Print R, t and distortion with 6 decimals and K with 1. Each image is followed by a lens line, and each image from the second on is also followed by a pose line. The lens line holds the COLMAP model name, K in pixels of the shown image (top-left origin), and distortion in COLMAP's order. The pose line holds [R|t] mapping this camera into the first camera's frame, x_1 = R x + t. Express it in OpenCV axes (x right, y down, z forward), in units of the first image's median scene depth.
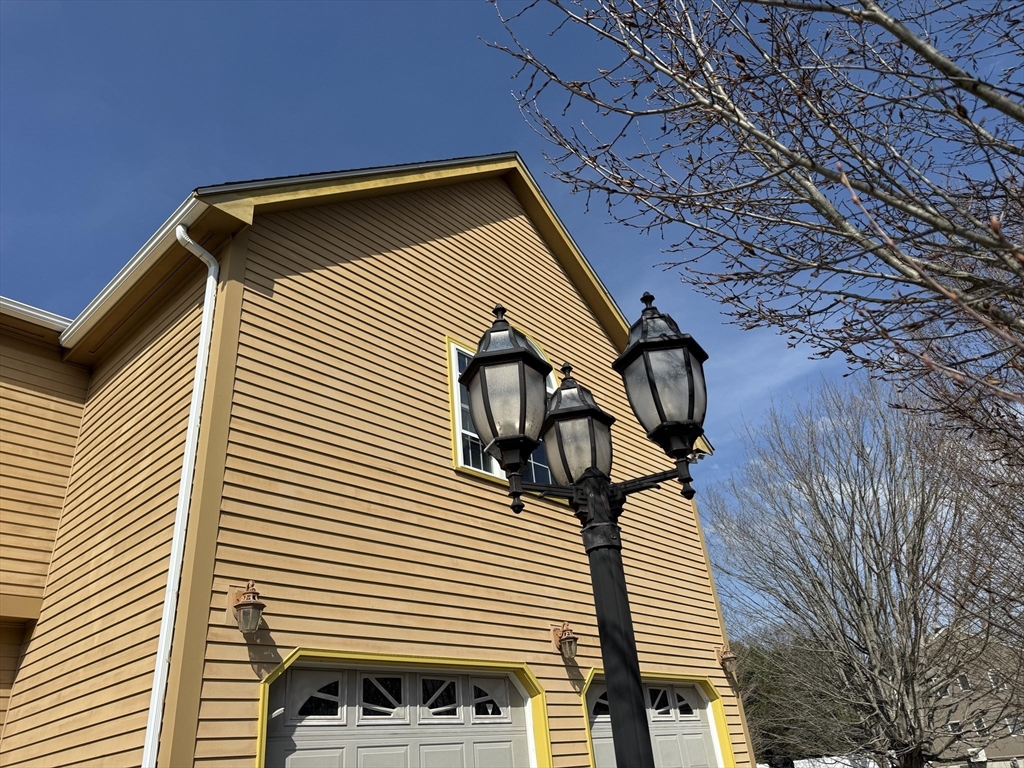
lens RADIAL K [[711.6, 0, 515.8], [0, 711.6, 381.9], [0, 0, 1]] dist [0.039706, -0.029613]
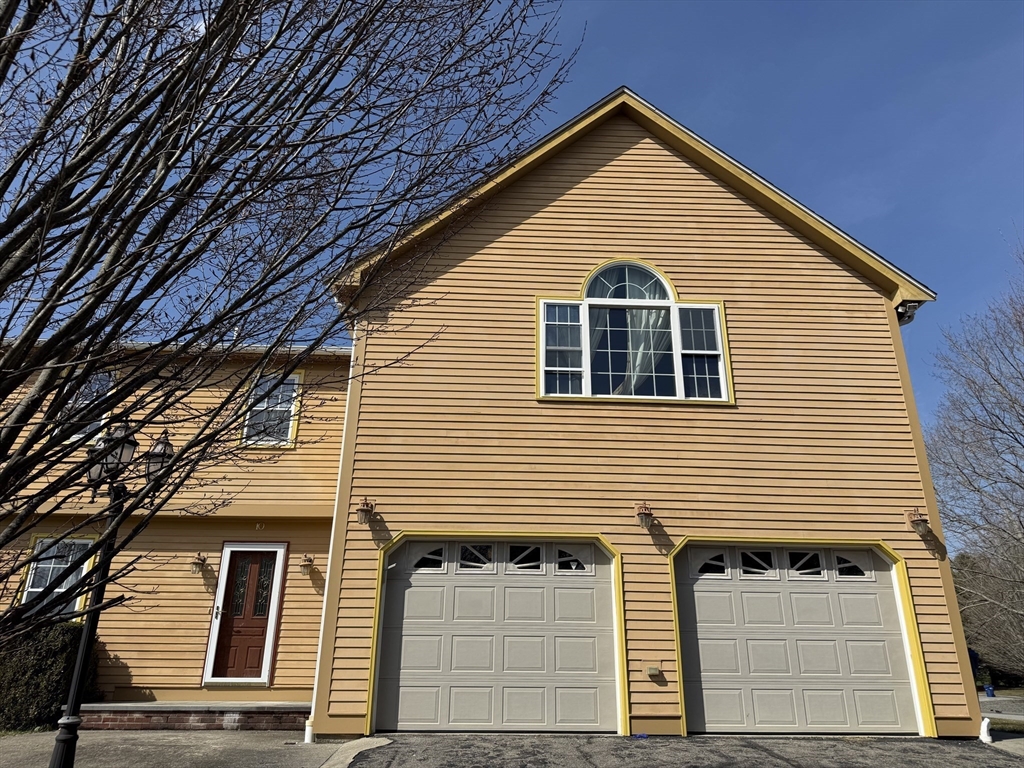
lens RADIAL K [[711.6, 0, 513.6], [0, 711.6, 376.2], [0, 0, 1]] dist [0.039706, -0.029613]
pose [[0.699135, -0.177977, -0.692485, 0.887167], [0.285787, 0.957351, 0.042482, 0.010923], [0.655390, -0.227604, 0.720181, 0.008055]]
